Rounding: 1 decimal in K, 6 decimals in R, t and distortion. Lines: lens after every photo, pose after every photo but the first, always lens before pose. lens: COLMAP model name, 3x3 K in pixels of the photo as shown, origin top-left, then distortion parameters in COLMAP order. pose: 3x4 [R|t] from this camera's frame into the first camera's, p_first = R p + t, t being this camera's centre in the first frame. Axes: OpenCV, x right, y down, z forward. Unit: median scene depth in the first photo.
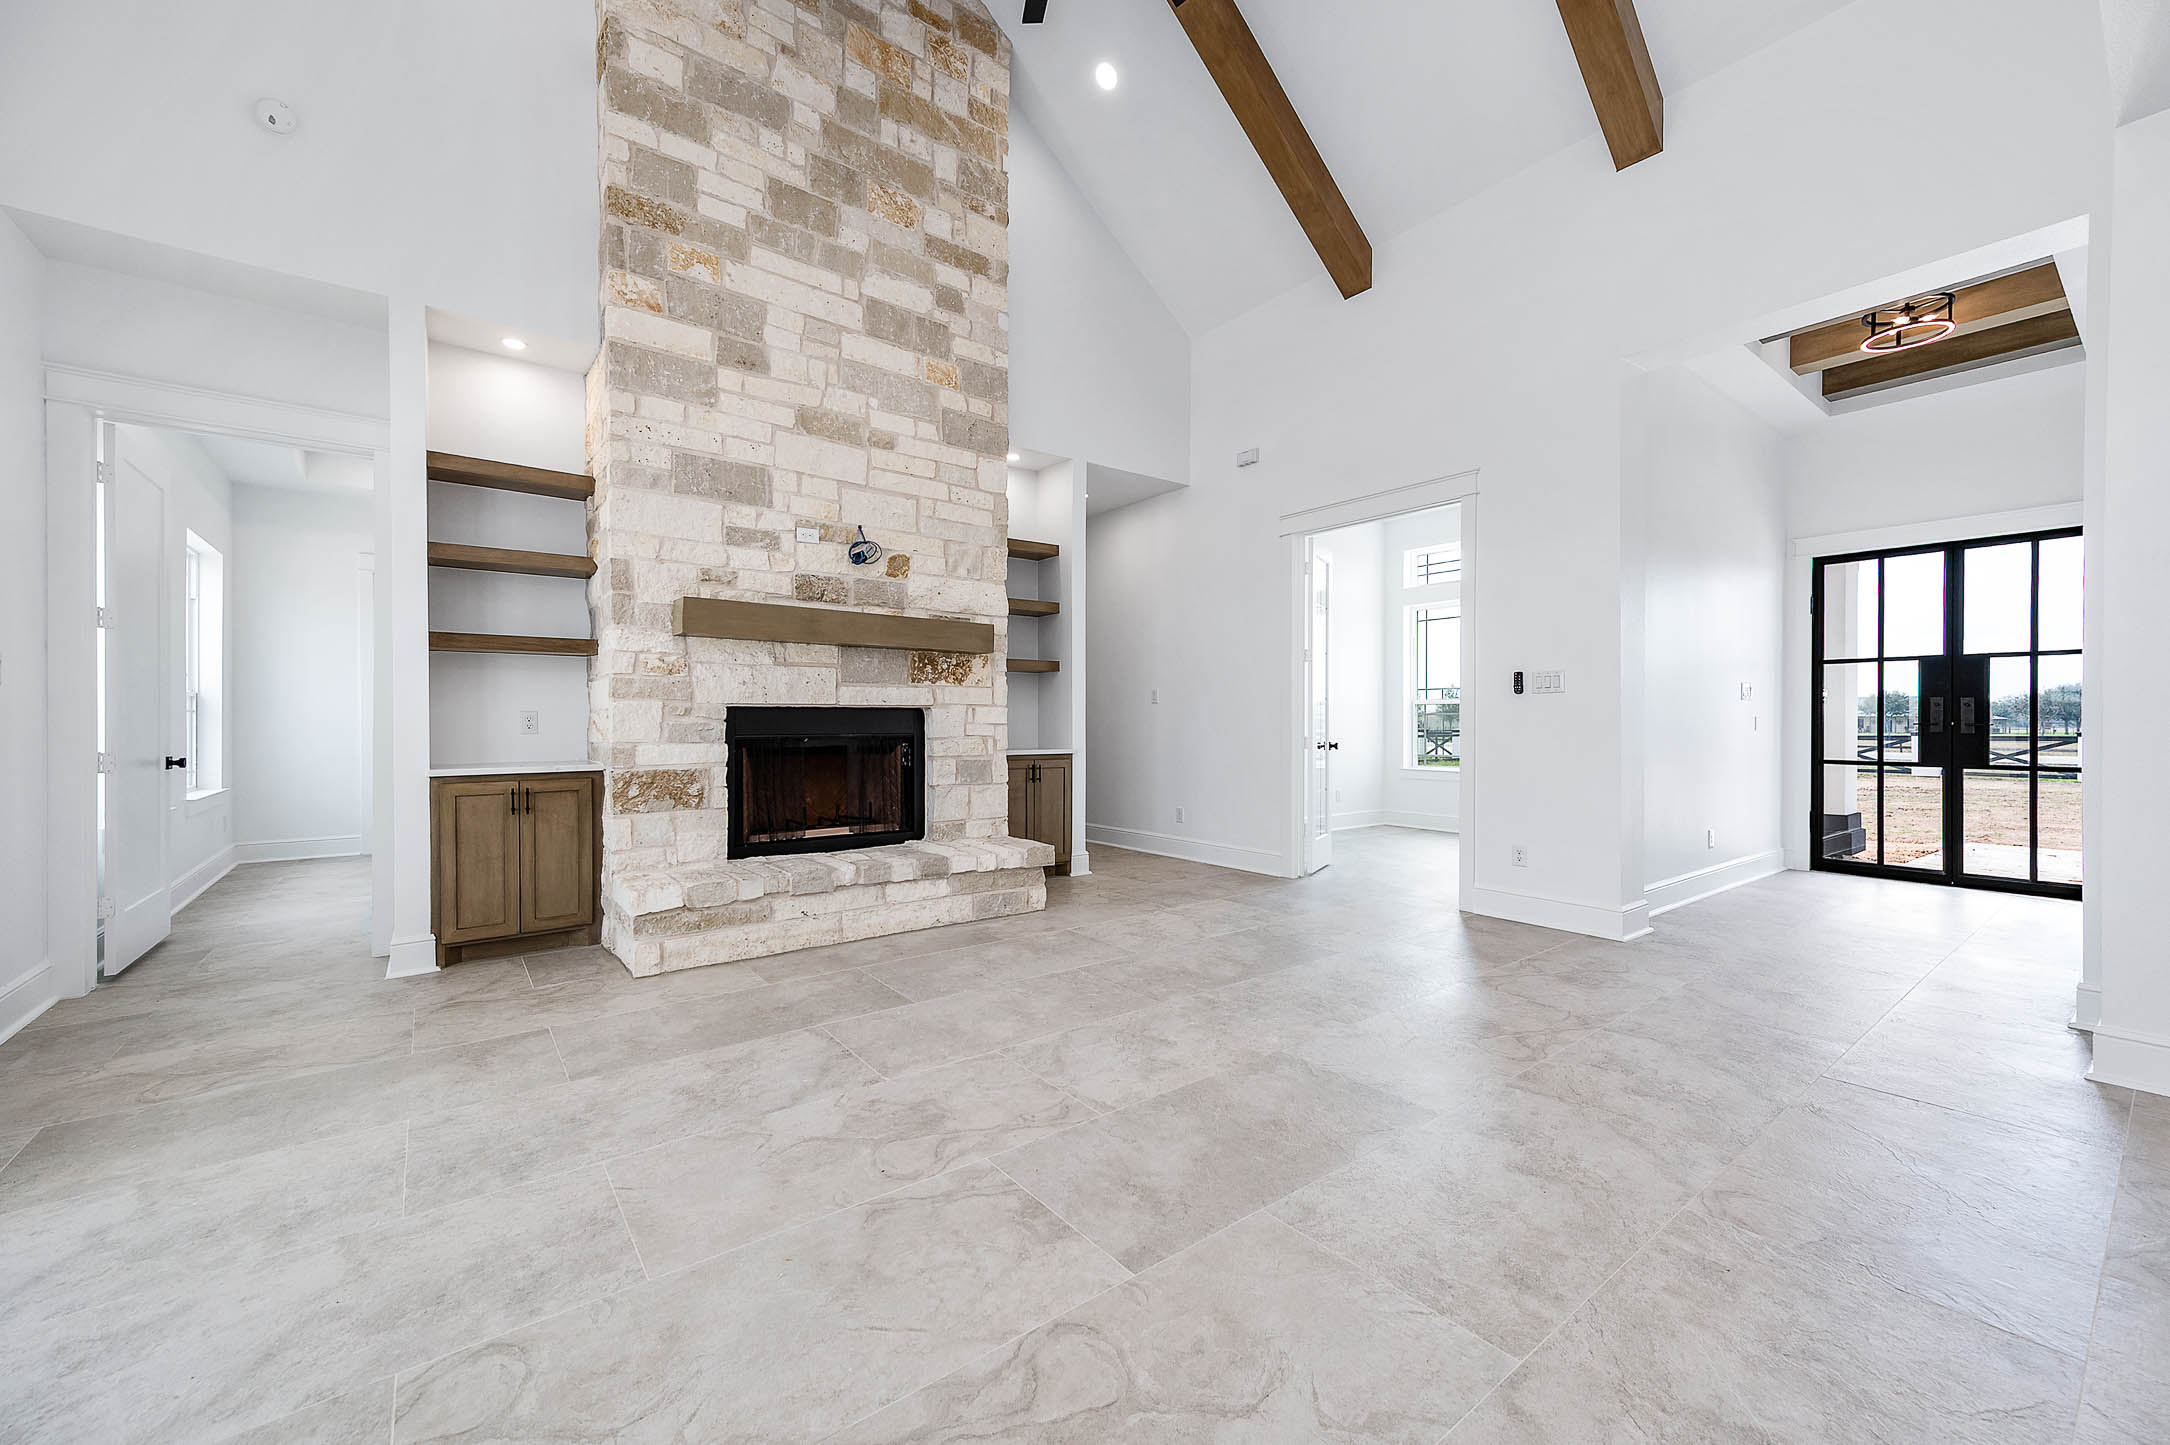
lens RADIAL K [[853.3, 0, 1095.1], [0, 853.3, 727.7], [0, 0, 1]] dist [0.011287, 0.000216]
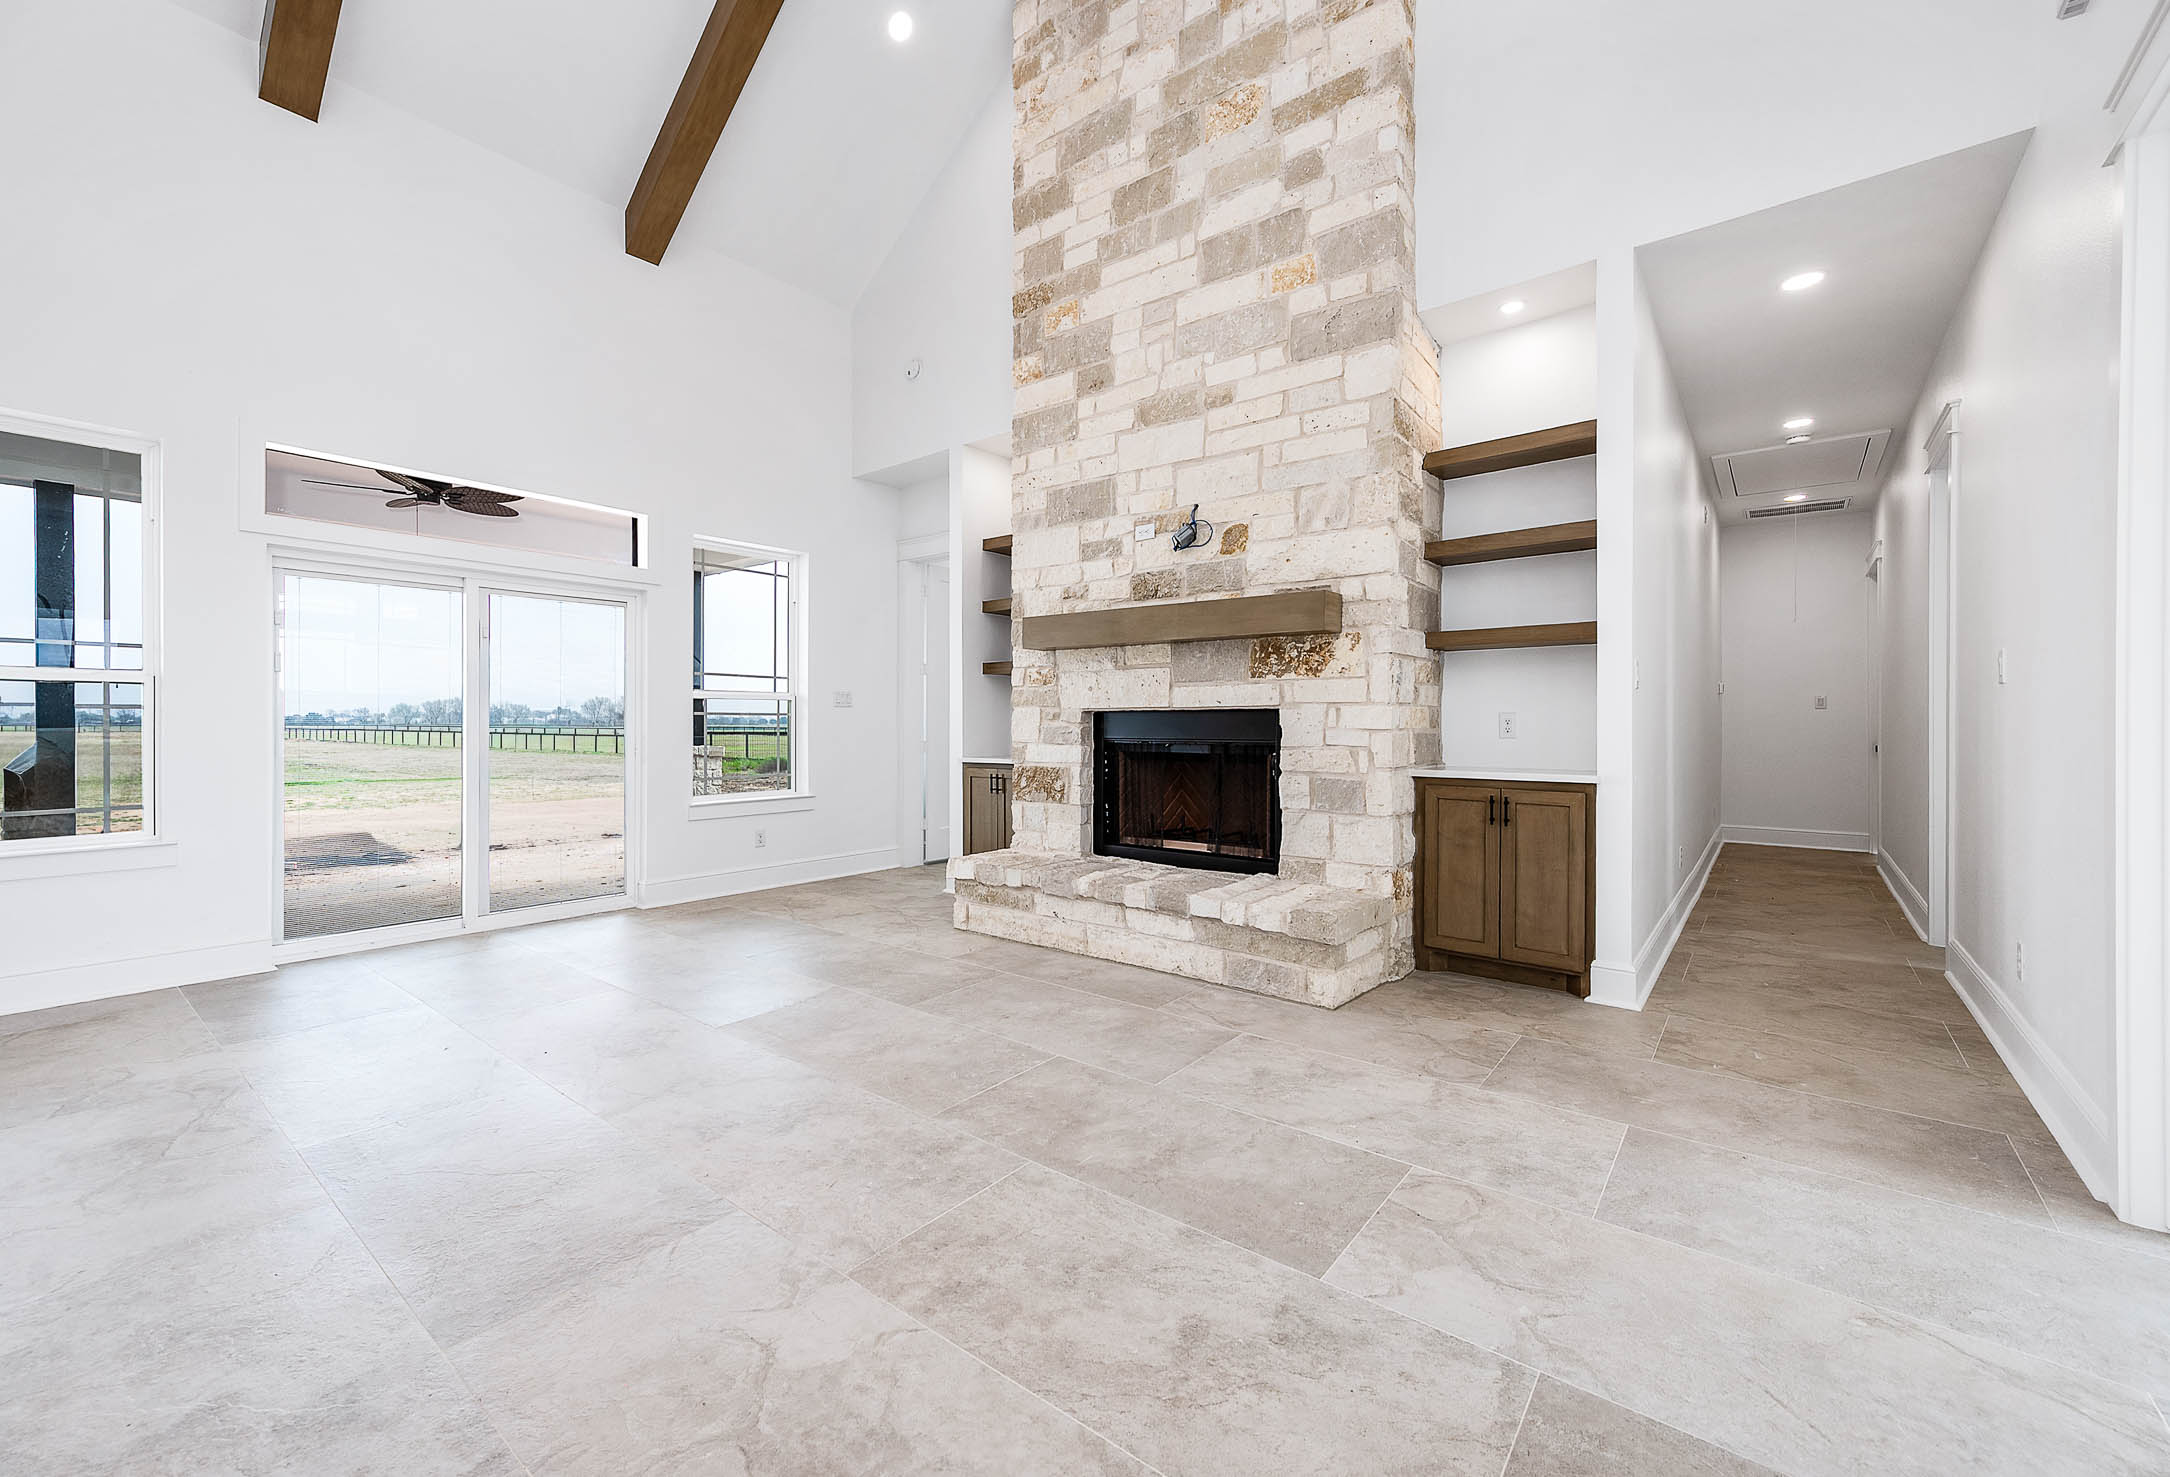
lens RADIAL K [[874.7, 0, 1049.4], [0, 874.7, 722.1], [0, 0, 1]] dist [0.013919, -0.000020]
pose [[0.213157, -0.001160, -0.977017, 0.673550], [-0.008394, 0.999960, -0.003019, -0.007744], [0.976982, 0.008845, 0.213139, 0.765557]]
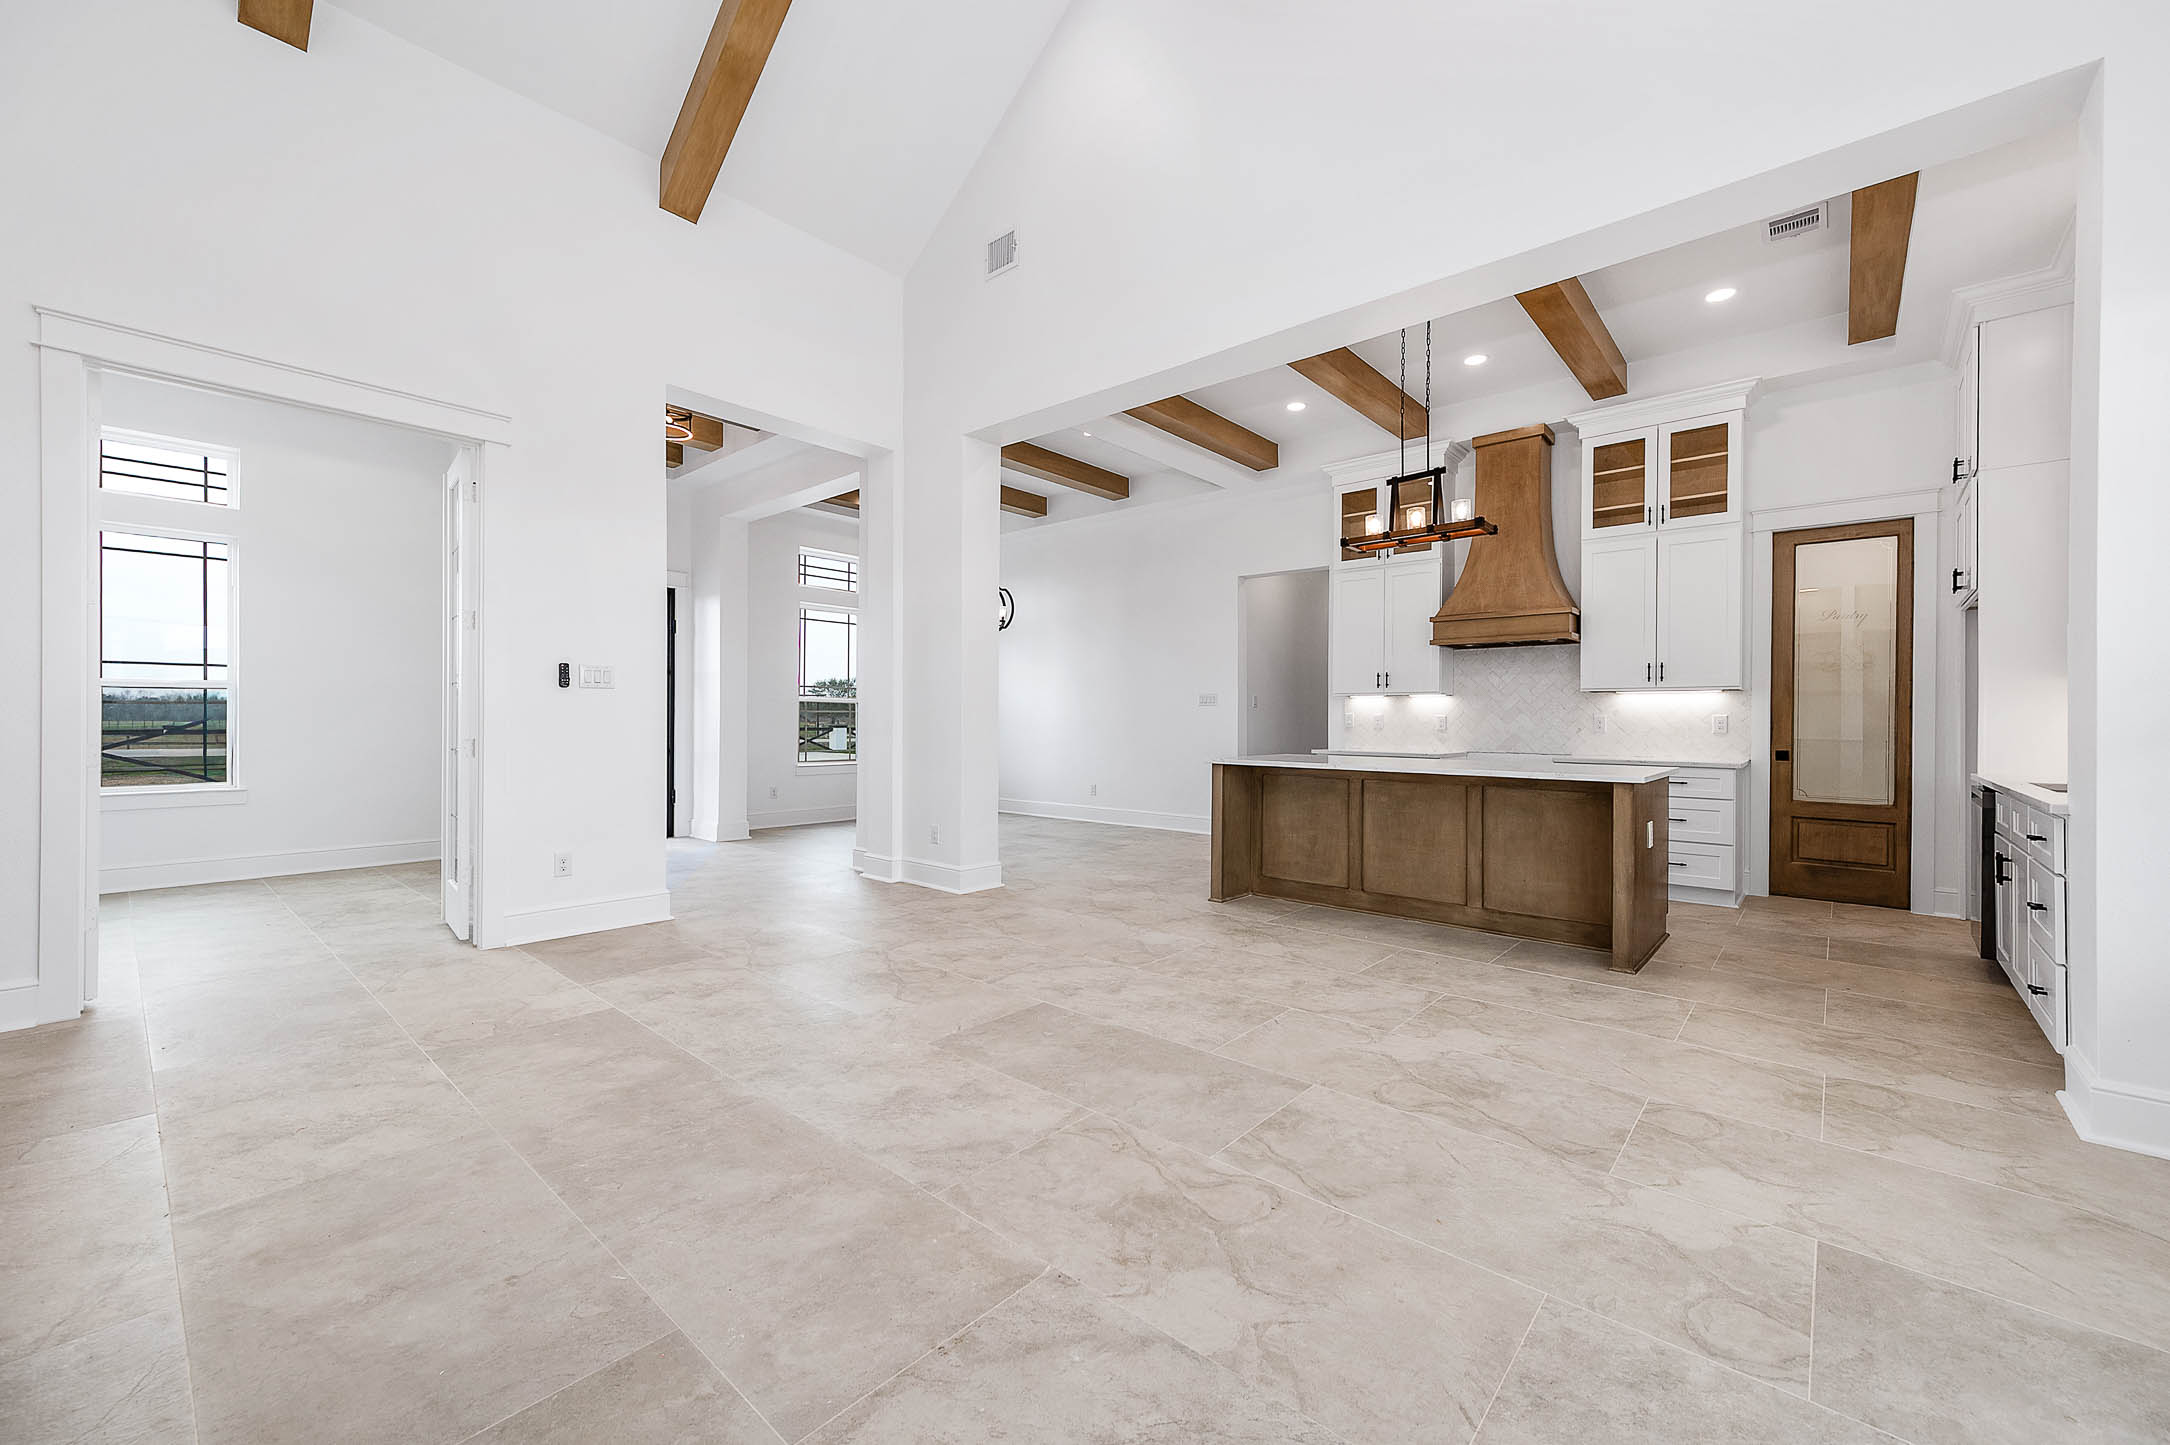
lens RADIAL K [[853.3, 0, 1082.5], [0, 853.3, 722.2], [0, 0, 1]] dist [0.011287, 0.000216]
pose [[-0.186903, -0.003583, 0.982372, -0.575284], [0.003076, 0.999986, 0.004233, -0.006178], [-0.982374, 0.003813, -0.186890, 0.708169]]
